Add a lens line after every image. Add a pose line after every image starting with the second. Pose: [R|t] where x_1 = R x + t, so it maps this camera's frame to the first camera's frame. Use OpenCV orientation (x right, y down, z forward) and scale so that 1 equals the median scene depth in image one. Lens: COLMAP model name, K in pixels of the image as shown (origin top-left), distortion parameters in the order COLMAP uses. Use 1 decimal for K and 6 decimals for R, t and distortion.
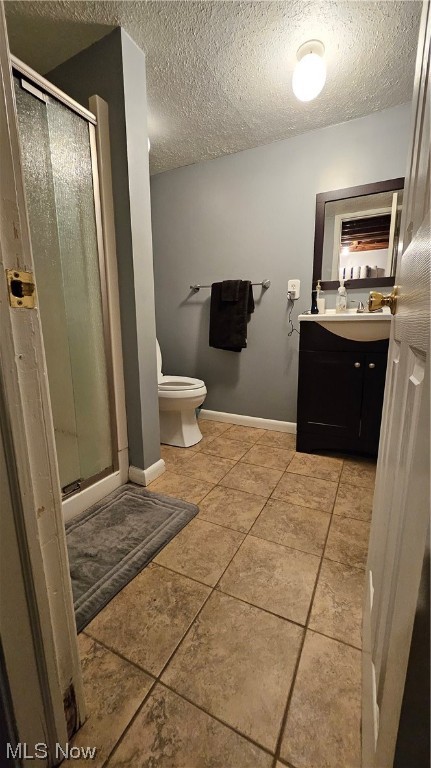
lens RADIAL K [[303.3, 0, 215.7], [0, 303.3, 385.1], [0, 0, 1]] dist [-0.001821, -0.000209]
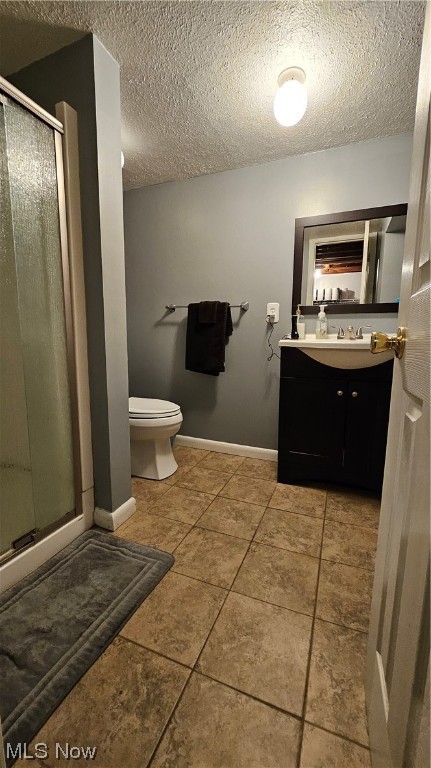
lens RADIAL K [[303.3, 0, 215.9], [0, 303.3, 384.5], [0, 0, 1]] dist [-0.001821, -0.000209]
pose [[0.996267, 0.003701, 0.086243, -0.012519], [0.000323, 0.998914, -0.046597, -0.059075], [-0.086322, 0.046451, 0.995184, 0.084005]]
